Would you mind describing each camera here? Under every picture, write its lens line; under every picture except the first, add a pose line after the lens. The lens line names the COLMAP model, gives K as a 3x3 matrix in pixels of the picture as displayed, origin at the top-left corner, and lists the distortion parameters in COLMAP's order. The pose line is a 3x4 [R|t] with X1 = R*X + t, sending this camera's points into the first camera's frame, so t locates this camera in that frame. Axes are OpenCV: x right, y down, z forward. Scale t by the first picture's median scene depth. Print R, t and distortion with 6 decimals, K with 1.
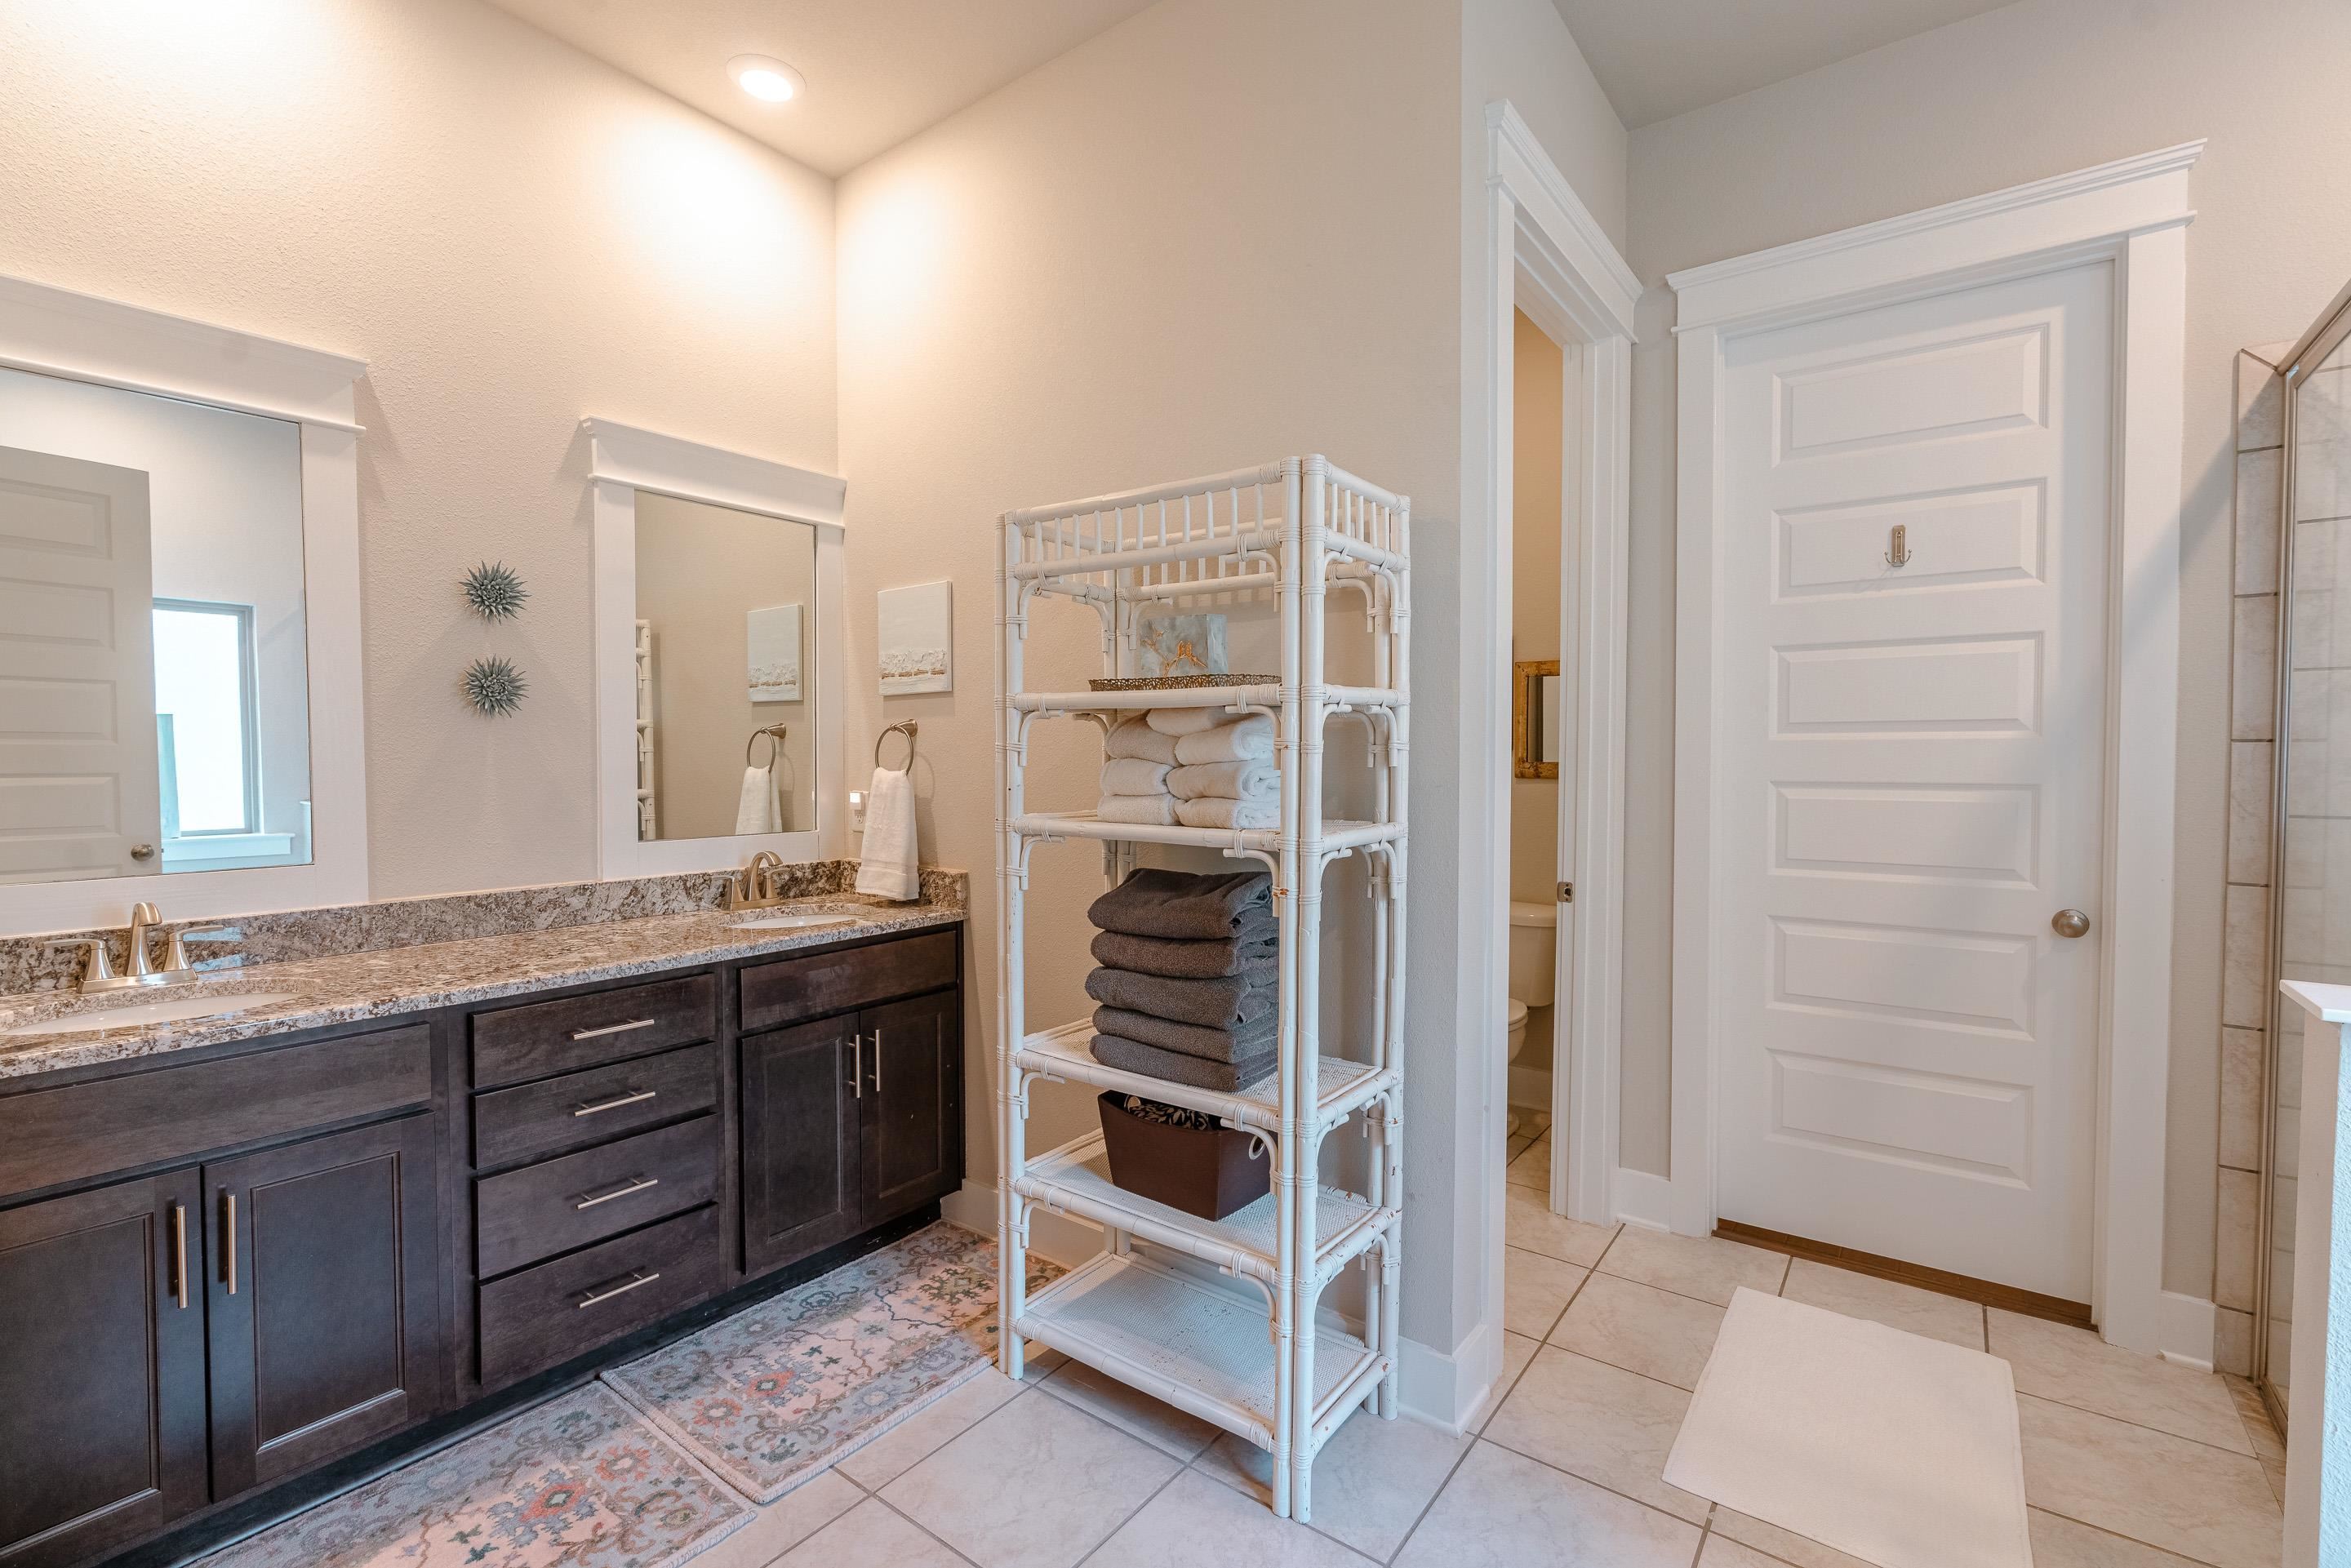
lens RADIAL K [[1053.4, 0, 1179.6], [0, 1053.4, 785.7], [0, 0, 1]] dist [-0.010153, 0.003804]
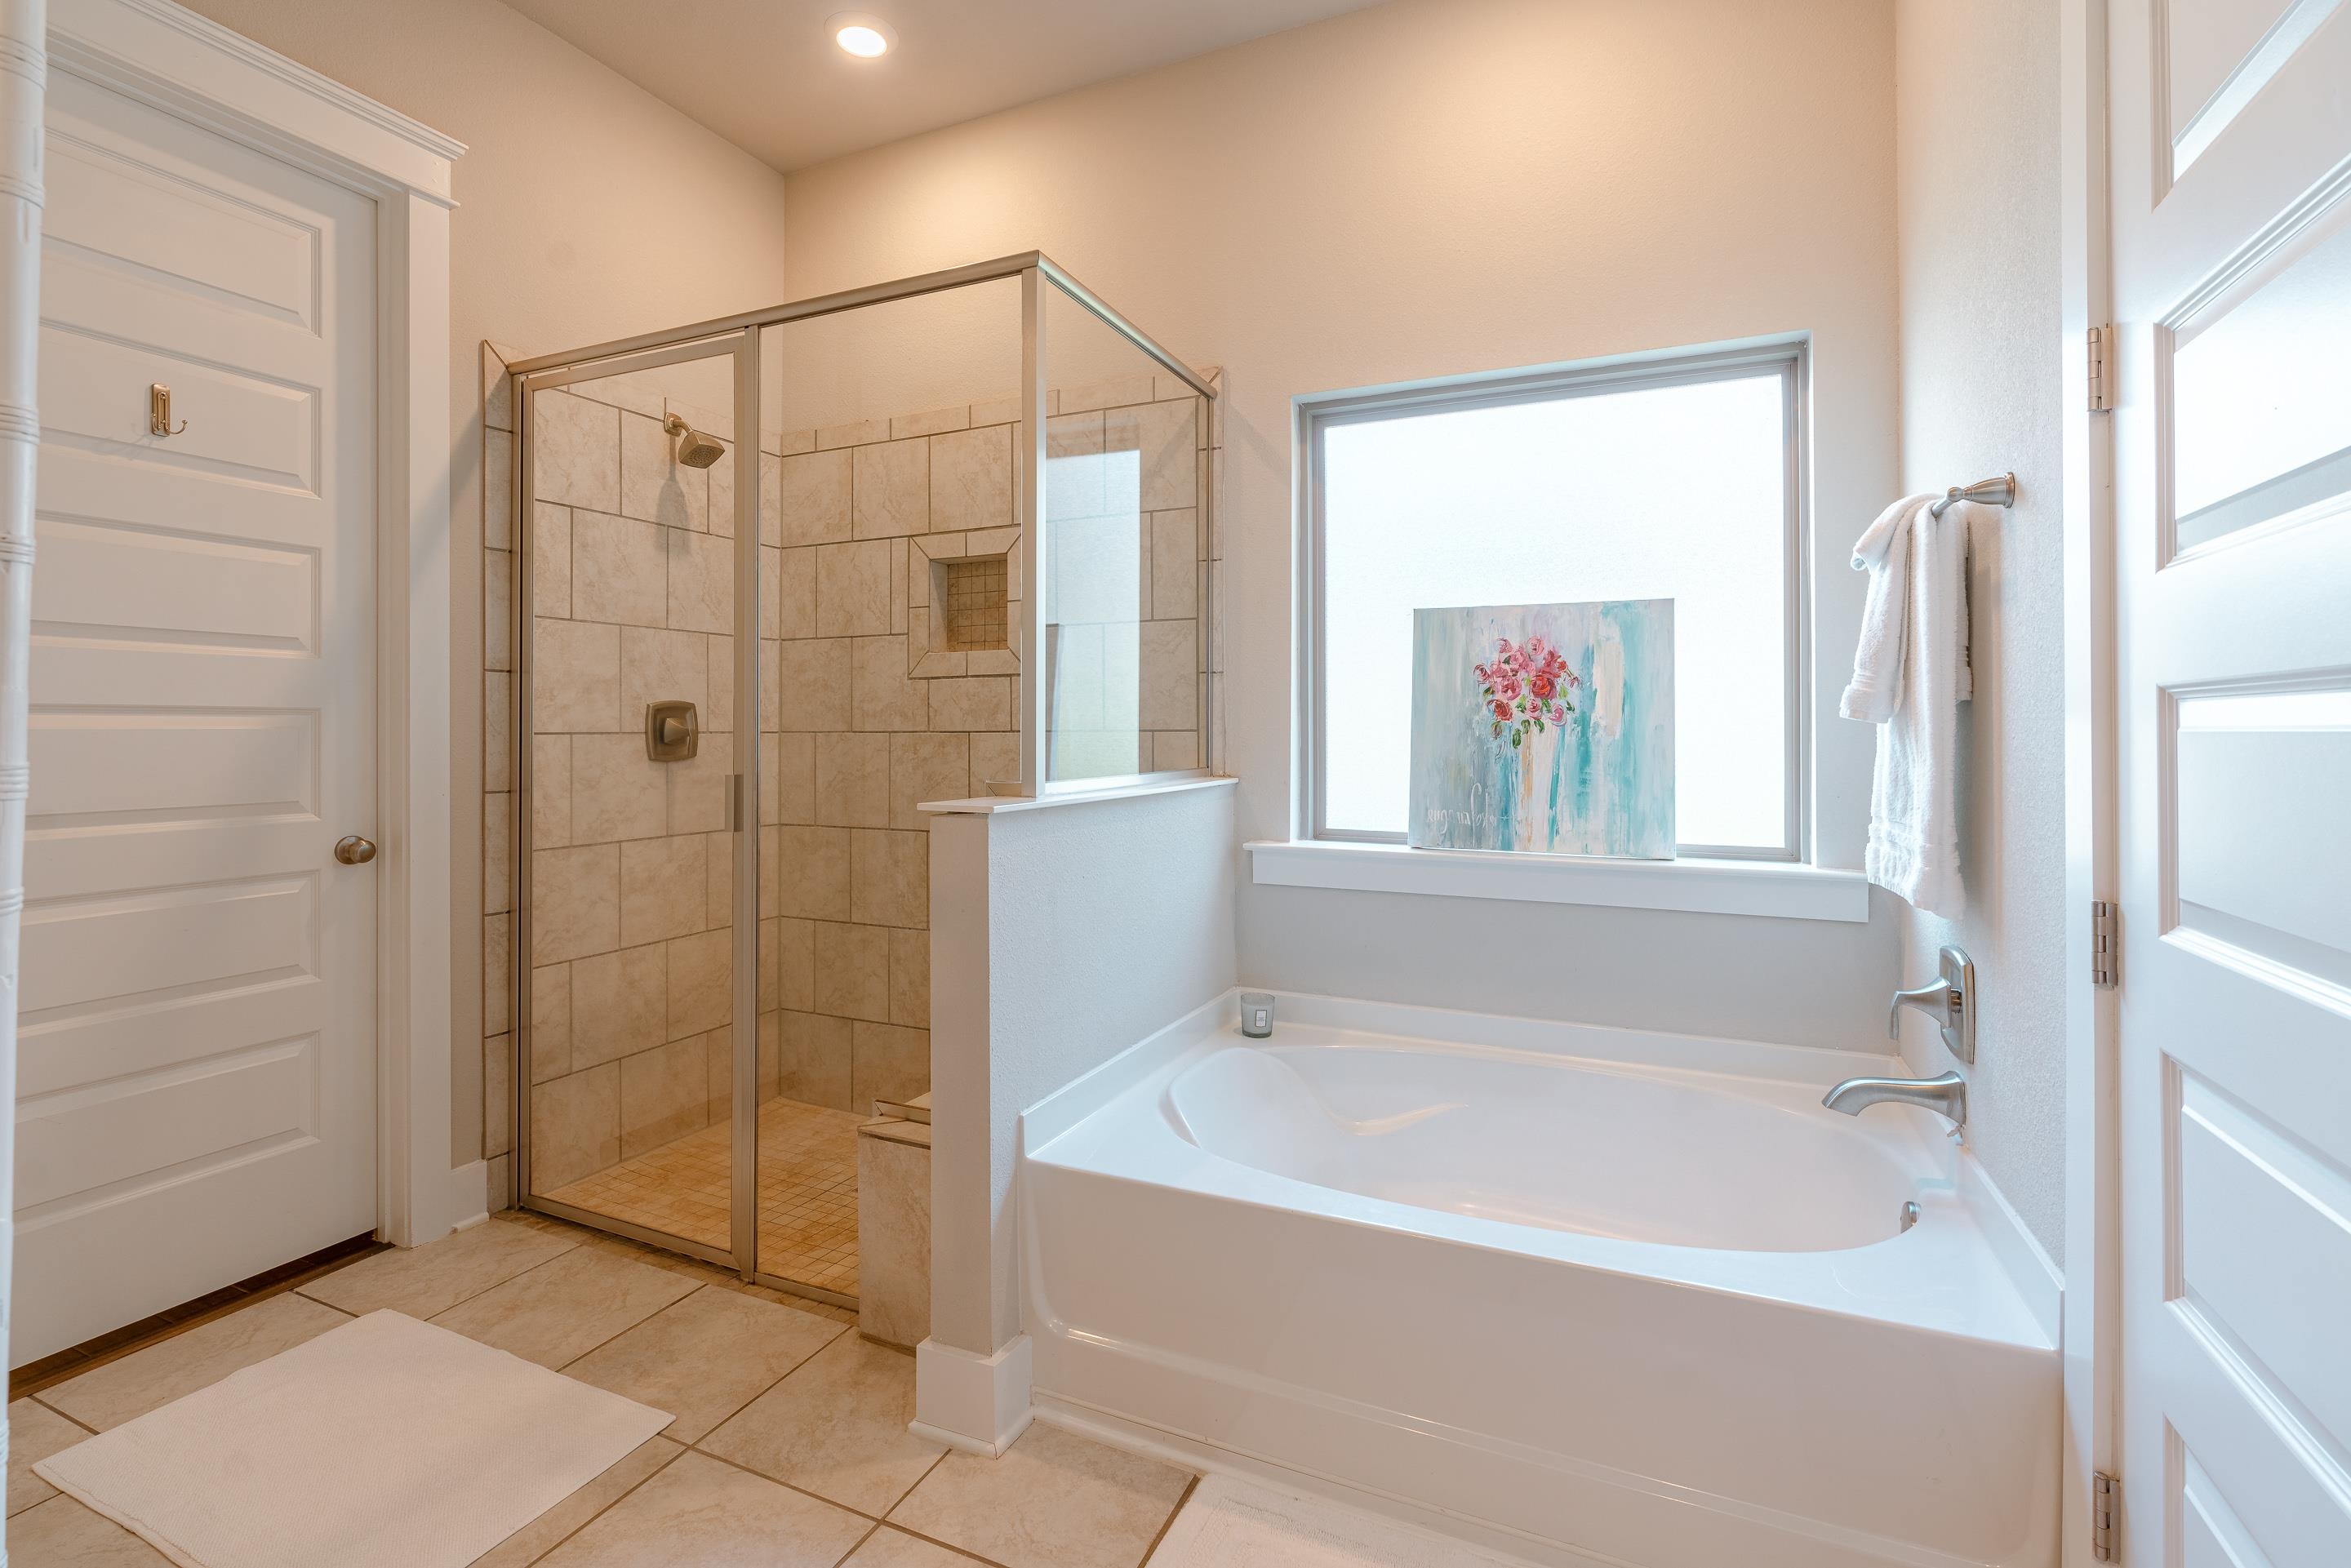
lens RADIAL K [[1053.4, 0, 1202.5], [0, 1053.4, 721.4], [0, 0, 1]] dist [-0.010153, 0.003804]
pose [[-0.228696, 0.006513, 0.973476, -0.292124], [0.030190, 0.999544, 0.000405, 0.034887], [-0.973030, 0.029482, -0.228788, 0.448378]]
